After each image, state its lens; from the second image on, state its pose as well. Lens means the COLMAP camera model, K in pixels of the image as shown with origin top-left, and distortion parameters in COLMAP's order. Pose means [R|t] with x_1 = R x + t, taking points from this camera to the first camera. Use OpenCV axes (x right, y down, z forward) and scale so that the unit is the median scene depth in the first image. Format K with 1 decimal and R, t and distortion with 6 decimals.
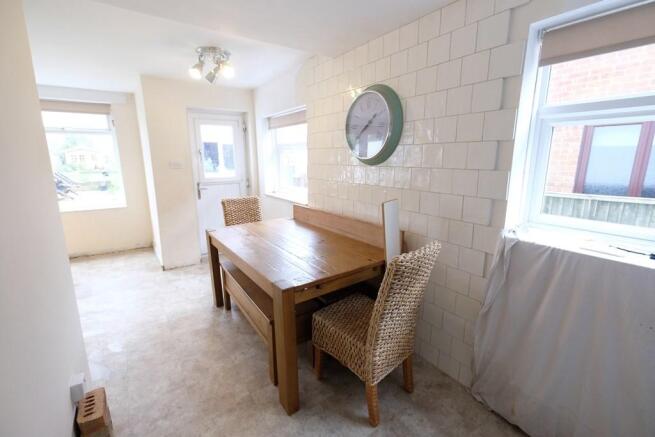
lens RADIAL K [[286.3, 0, 327.8], [0, 286.3, 214.5], [0, 0, 1]] dist [-0.002381, -0.000511]
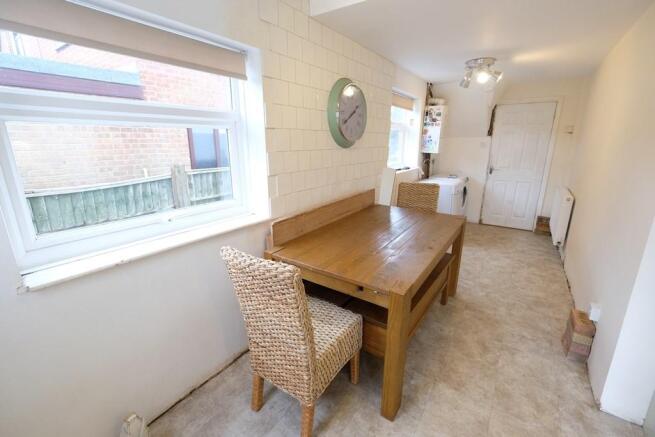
lens RADIAL K [[286.3, 0, 327.8], [0, 286.3, 214.5], [0, 0, 1]] dist [-0.002381, -0.000511]
pose [[-0.341757, -0.234254, 0.910125, -0.849882], [0.185081, 0.932693, 0.309562, -0.263061], [-0.921383, 0.274242, -0.275398, 1.309287]]
